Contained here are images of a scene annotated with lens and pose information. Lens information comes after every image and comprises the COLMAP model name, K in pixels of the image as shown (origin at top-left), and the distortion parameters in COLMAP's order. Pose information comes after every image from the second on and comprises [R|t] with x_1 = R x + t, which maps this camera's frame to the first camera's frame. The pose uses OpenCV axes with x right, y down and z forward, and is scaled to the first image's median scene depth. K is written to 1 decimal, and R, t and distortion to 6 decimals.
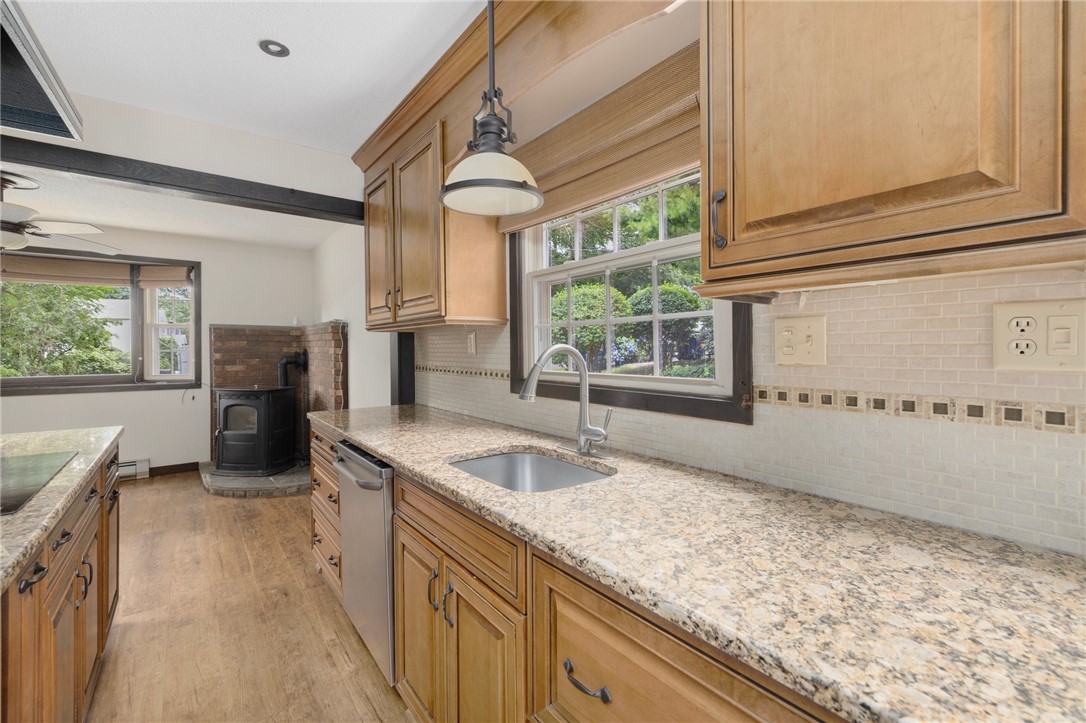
lens RADIAL K [[462.2, 0, 544.3], [0, 462.2, 349.8], [0, 0, 1]] dist [-0.011072, 0.001854]
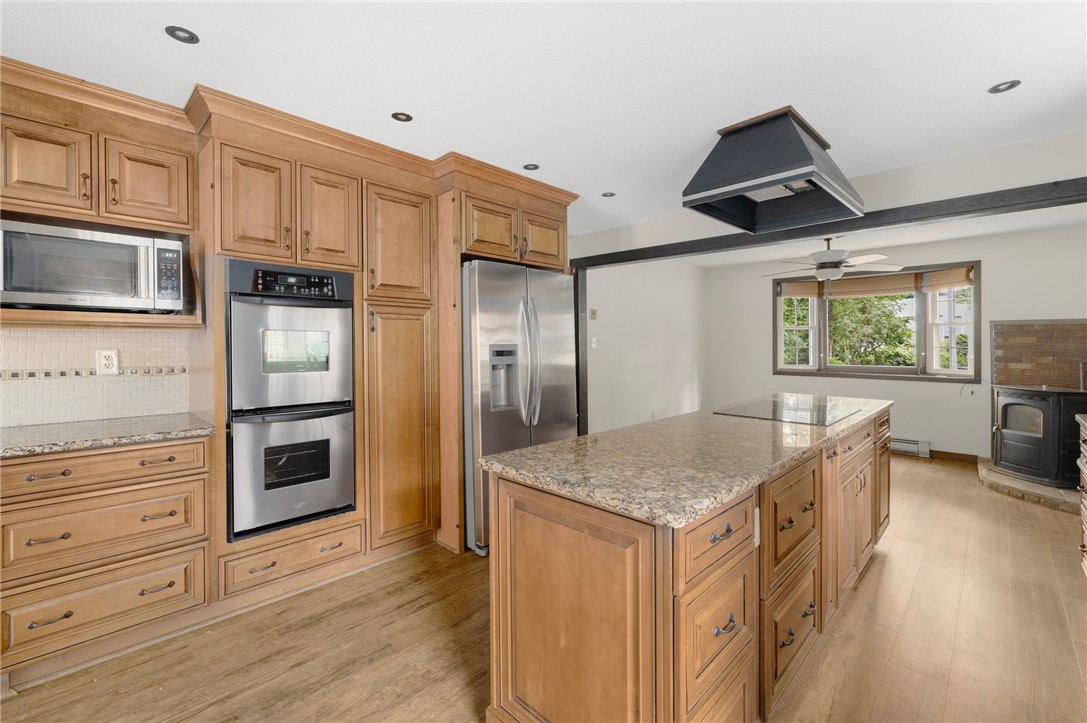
lens RADIAL K [[462.6, 0, 529.0], [0, 462.6, 343.8], [0, 0, 1]] dist [-0.011072, 0.001854]
pose [[0.115090, -0.001172, -0.993354, 0.164928], [-0.003862, 0.999991, -0.001627, -0.000401], [0.993348, 0.004024, 0.115084, -0.126199]]
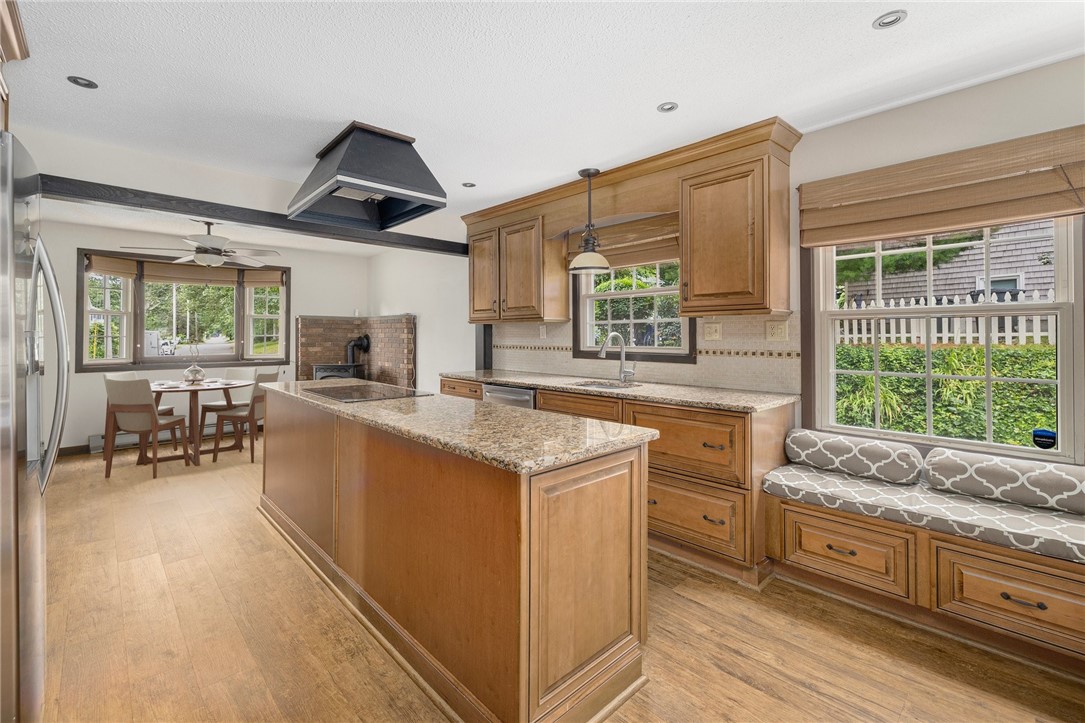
lens RADIAL K [[461.8, 0, 544.6], [0, 461.8, 331.1], [0, 0, 1]] dist [-0.011072, 0.001854]
pose [[0.994783, 0.002426, 0.101989, -0.181735], [-0.001368, 0.999945, -0.010438, 0.001624], [-0.102009, 0.010244, 0.994731, -0.409309]]
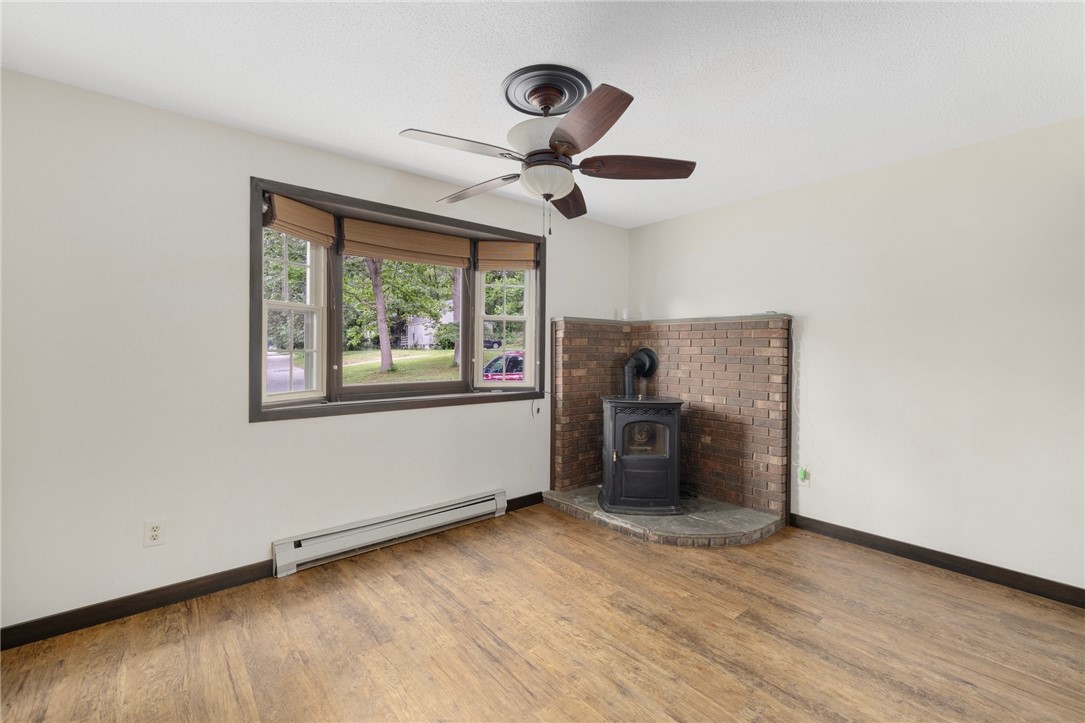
lens RADIAL K [[461.8, 0, 552.2], [0, 461.8, 346.4], [0, 0, 1]] dist [-0.011072, 0.001854]
pose [[0.999638, 0.007741, 0.025772, -0.838334], [-0.007528, 0.999937, -0.008356, 0.001697], [-0.025835, 0.008159, 0.999633, 0.229141]]
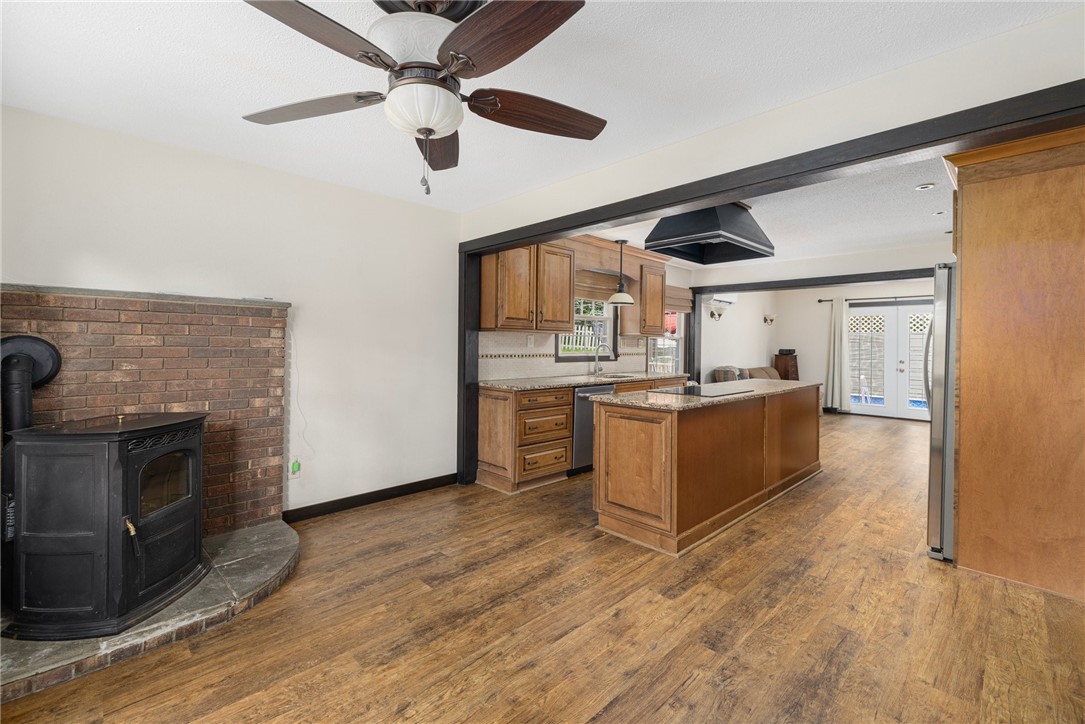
lens RADIAL K [[461.8, 0, 528.0], [0, 461.8, 343.1], [0, 0, 1]] dist [-0.011072, 0.001854]
pose [[-0.087983, 0.003862, 0.996115, -1.173430], [-0.008528, 0.999953, -0.004630, 0.002021], [-0.996086, -0.008902, -0.087946, 0.653703]]
